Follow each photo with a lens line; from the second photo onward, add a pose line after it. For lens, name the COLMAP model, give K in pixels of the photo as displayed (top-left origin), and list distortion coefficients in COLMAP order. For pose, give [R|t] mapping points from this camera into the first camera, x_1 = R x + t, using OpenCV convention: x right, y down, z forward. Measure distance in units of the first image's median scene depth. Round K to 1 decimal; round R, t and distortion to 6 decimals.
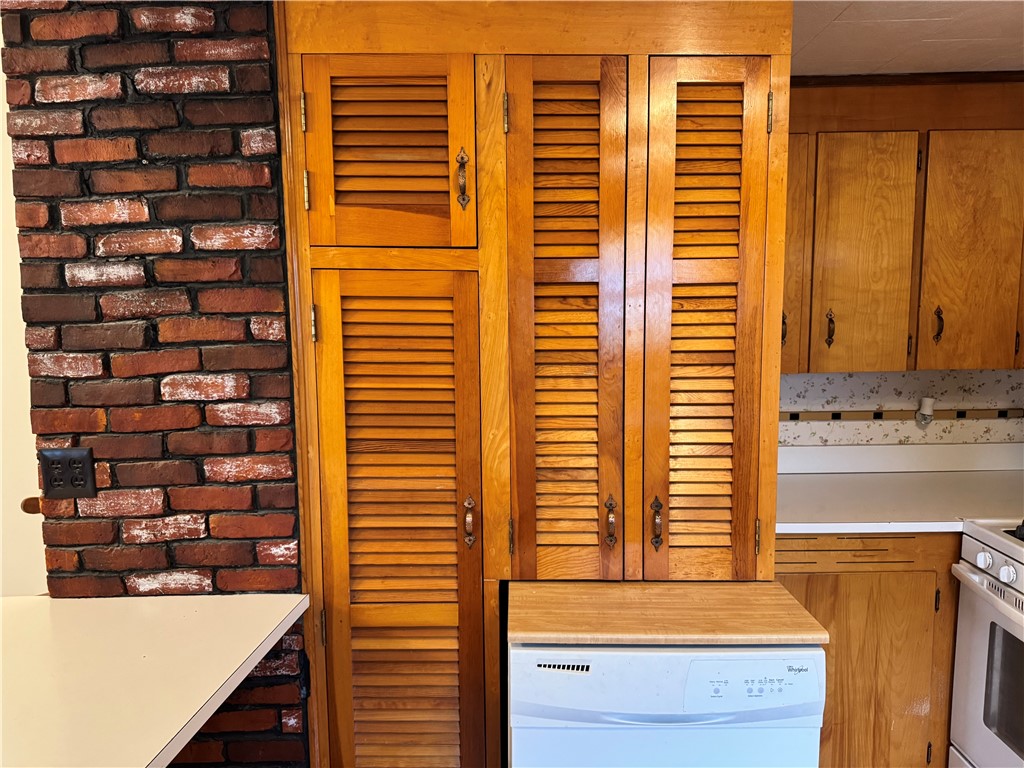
lens RADIAL K [[723.2, 0, 485.1], [0, 723.2, 382.4], [0, 0, 1]] dist [0.065608, -0.072134]
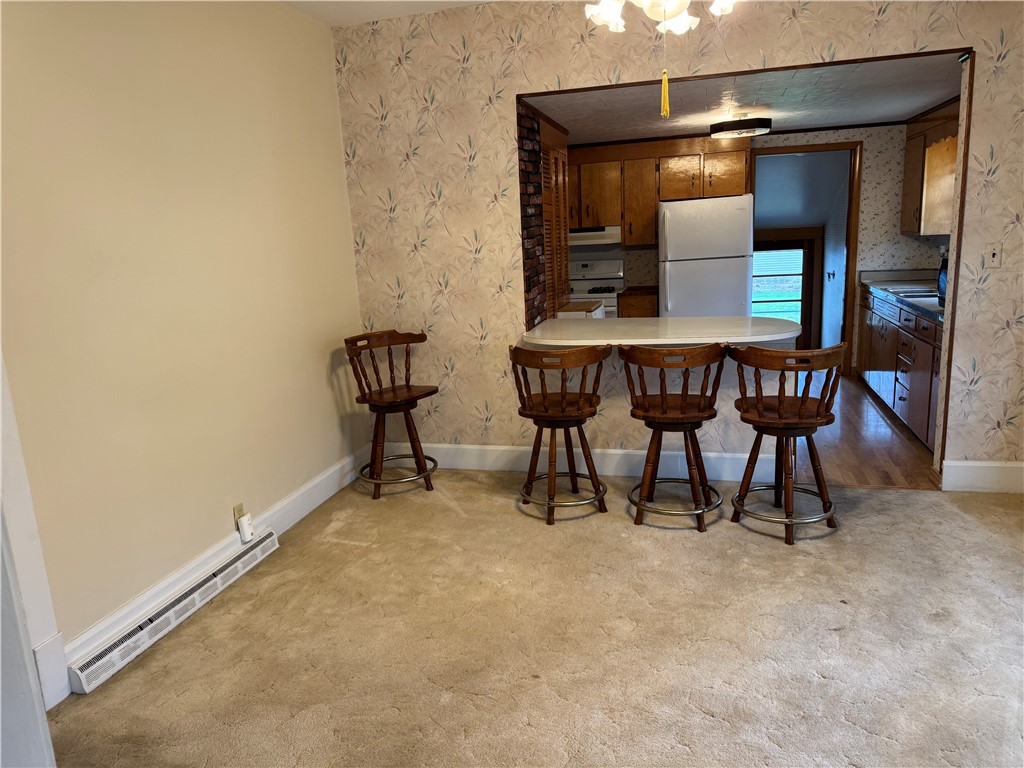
lens RADIAL K [[723.2, 0, 514.0], [0, 723.2, 395.2], [0, 0, 1]] dist [0.065608, -0.072134]
pose [[0.251764, -0.213663, 0.943908, -3.335084], [0.154973, 0.971640, 0.178605, 0.035991], [-0.955300, 0.101314, 0.277736, 0.338095]]
